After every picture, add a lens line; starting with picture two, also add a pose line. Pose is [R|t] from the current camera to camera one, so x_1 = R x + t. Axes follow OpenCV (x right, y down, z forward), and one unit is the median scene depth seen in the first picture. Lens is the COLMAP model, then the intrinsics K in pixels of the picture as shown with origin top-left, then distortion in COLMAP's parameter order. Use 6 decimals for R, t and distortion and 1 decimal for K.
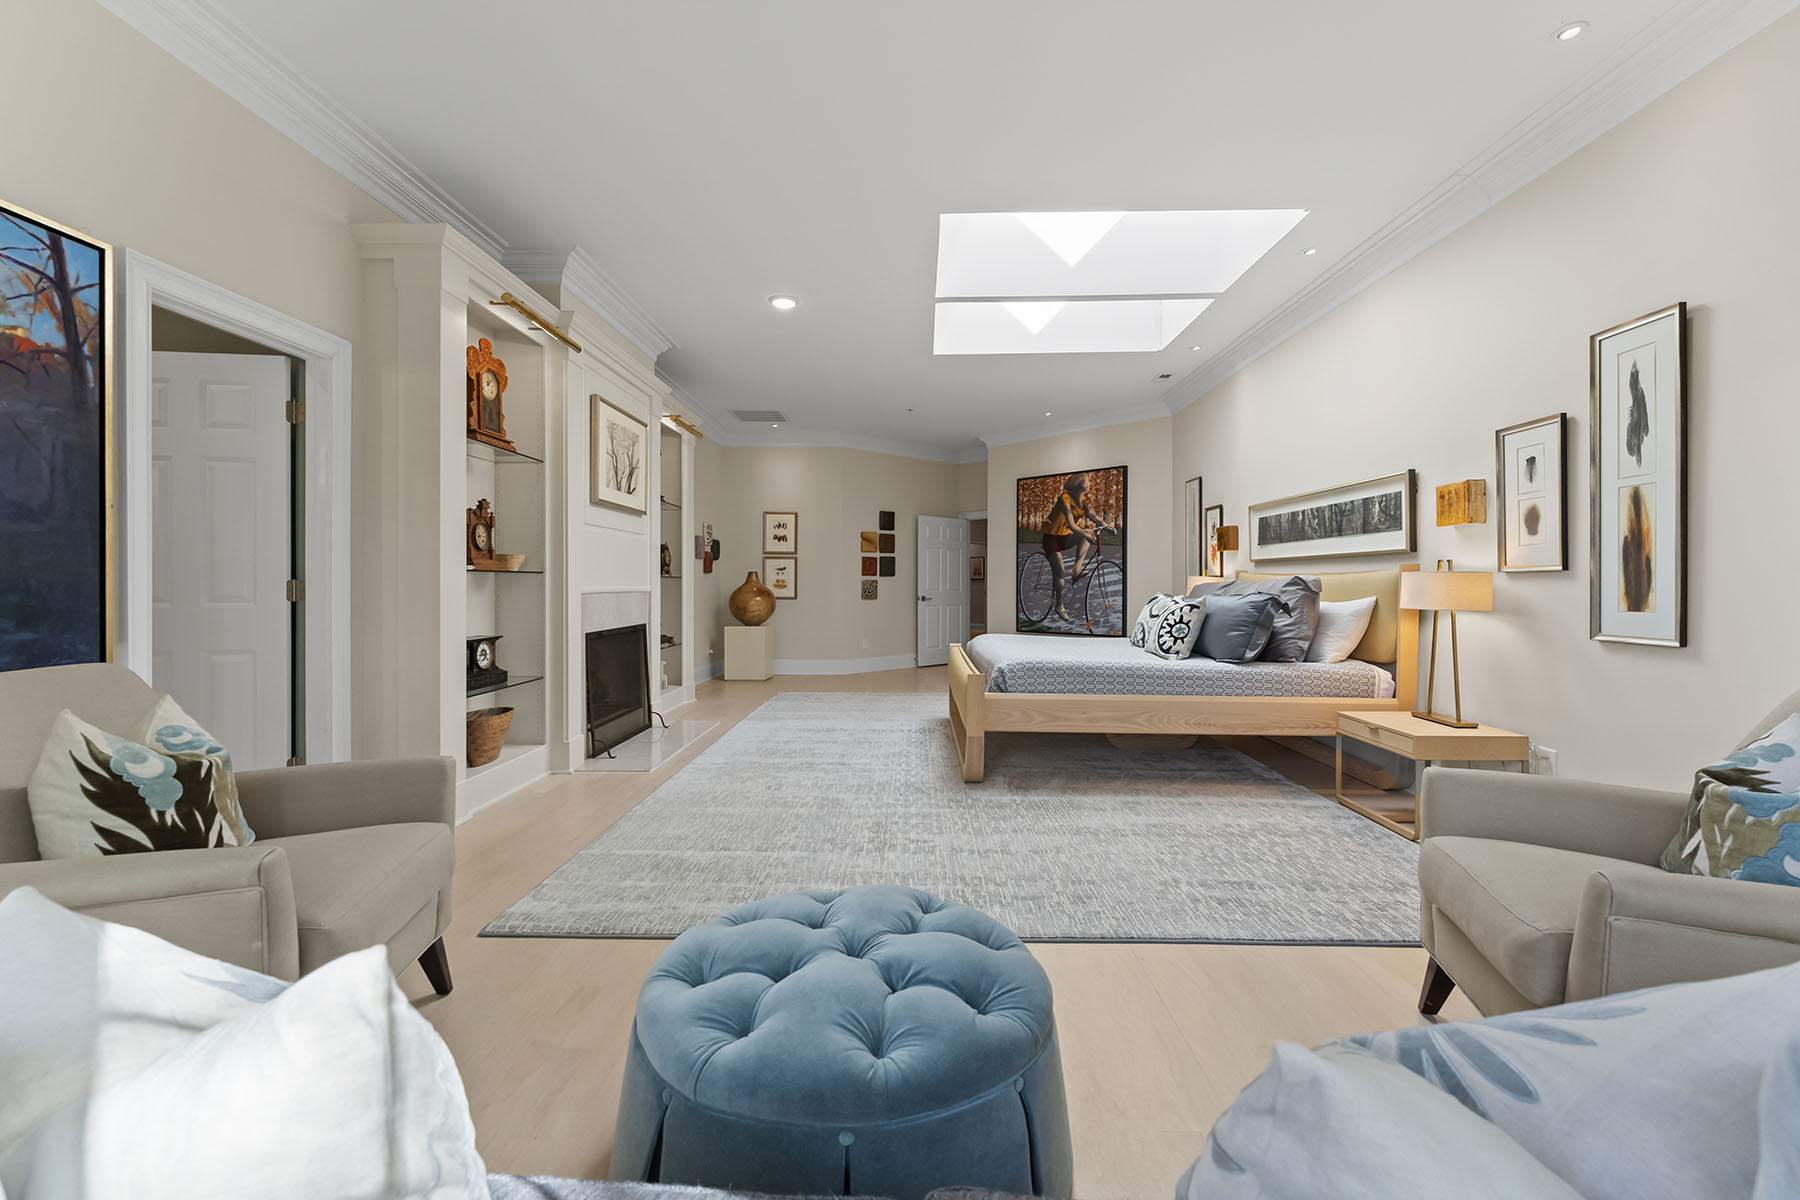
lens RADIAL K [[775.6, 0, 895.6], [0, 775.6, 590.7], [0, 0, 1]] dist [0.000565, 0.000735]
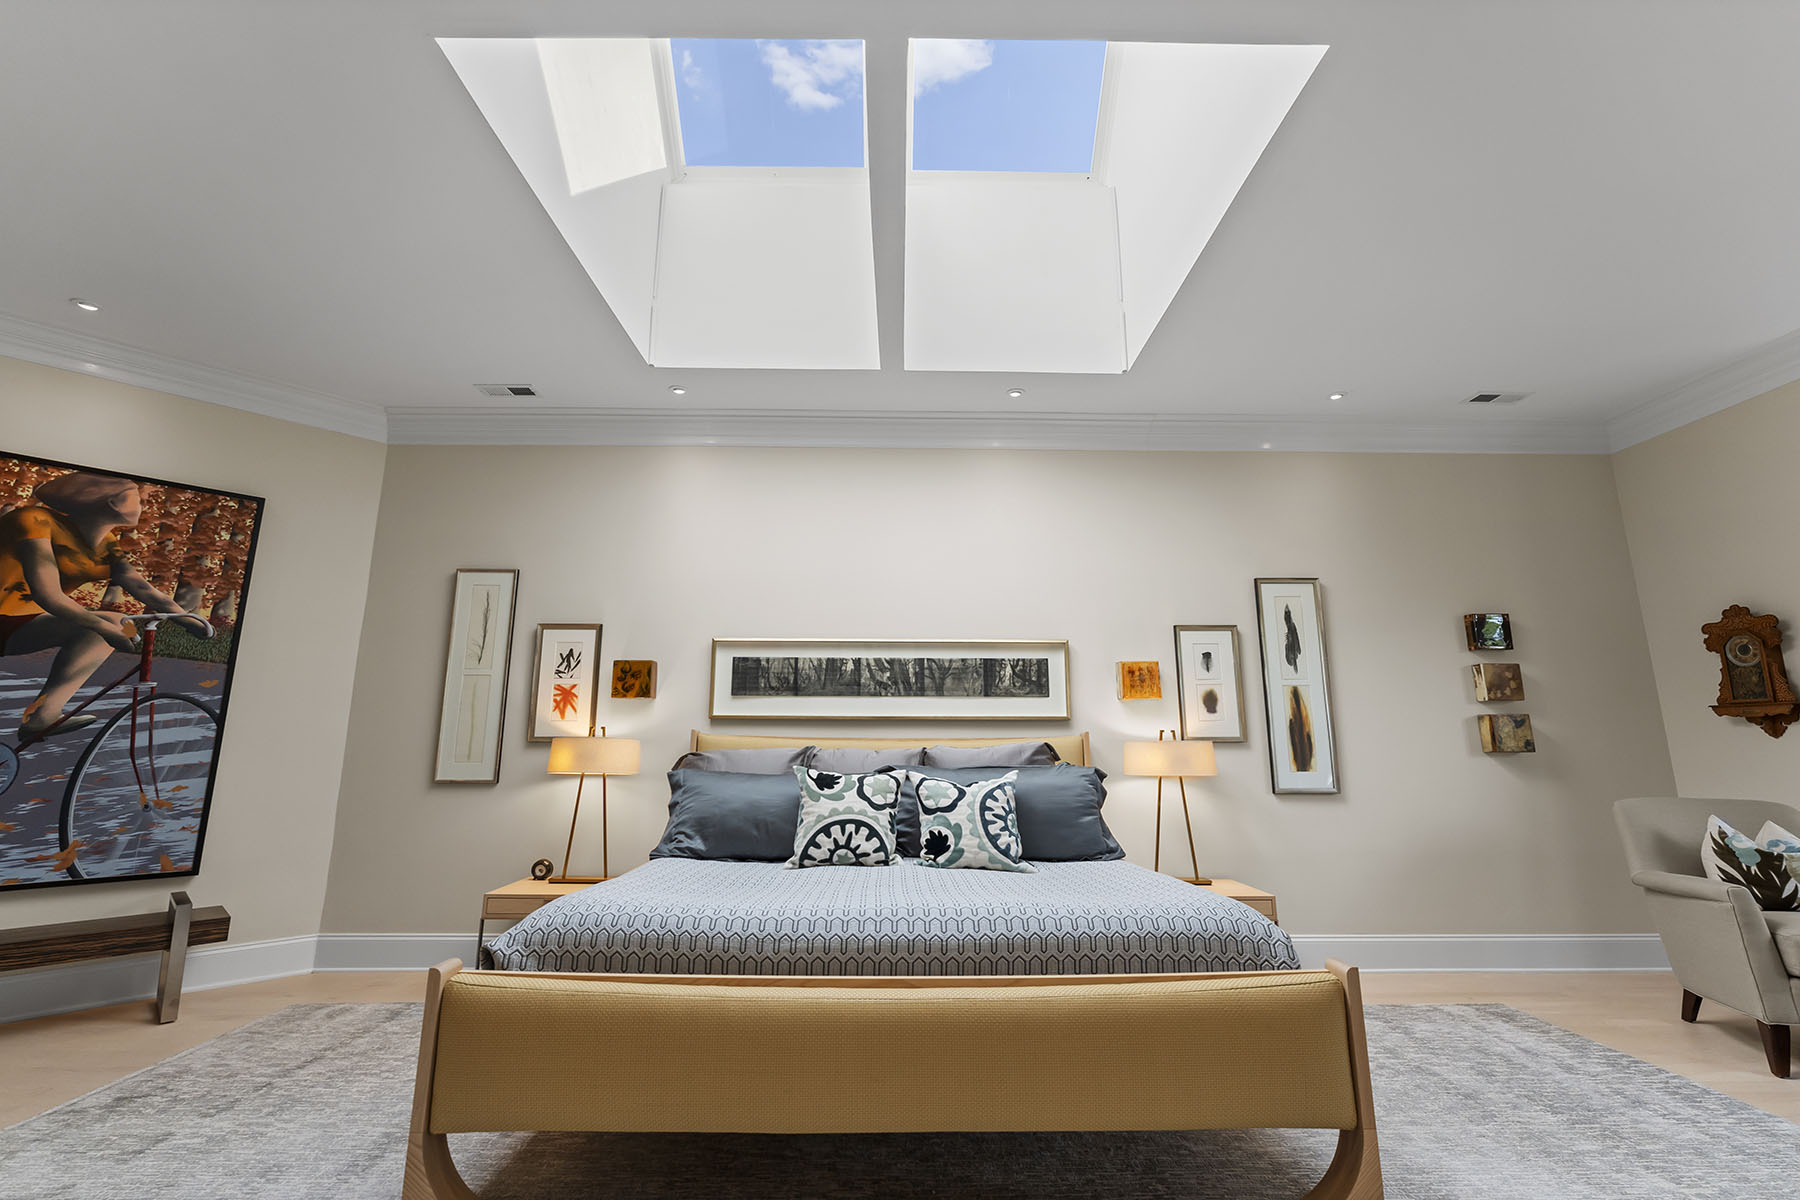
lens RADIAL K [[775.6, 0, 894.9], [0, 775.6, 600.7], [0, 0, 1]] dist [0.000565, 0.000735]
pose [[-0.036507, 0.194437, 0.980235, -0.289728], [0.006246, 0.980915, -0.194339, -0.005351], [-0.999314, -0.000972, -0.037025, 1.016458]]
